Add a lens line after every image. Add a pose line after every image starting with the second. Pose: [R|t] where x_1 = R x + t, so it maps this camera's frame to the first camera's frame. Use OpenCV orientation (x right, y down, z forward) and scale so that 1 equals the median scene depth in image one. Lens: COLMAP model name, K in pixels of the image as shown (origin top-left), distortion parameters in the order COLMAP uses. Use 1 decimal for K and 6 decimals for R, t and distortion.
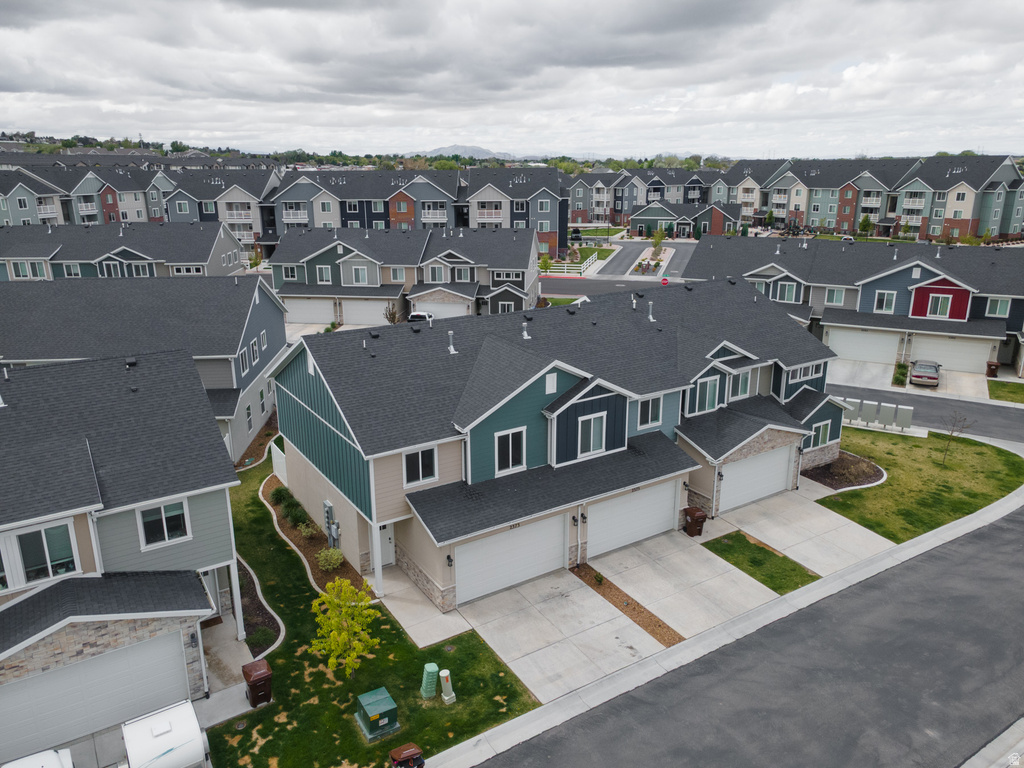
lens RADIAL K [[745.3, 0, 505.1], [0, 745.3, 363.9], [0, 0, 1]] dist [0.062337, -0.002443]
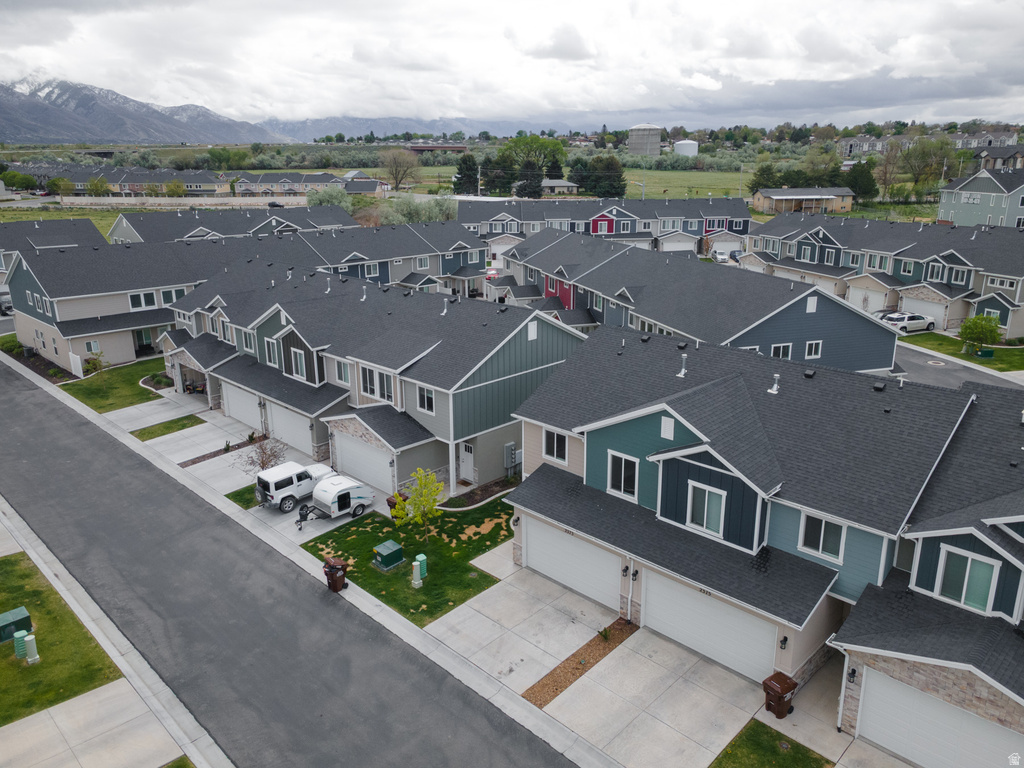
lens RADIAL K [[740.9, 0, 512.0], [0, 740.9, 384.0], [0, 0, 1]] dist [0.052411, -0.004523]
pose [[0.232967, 0.286699, -0.929263, 0.868539], [-0.251362, 0.940837, 0.227253, -0.187817], [0.939438, 0.180639, 0.291249, 0.561114]]
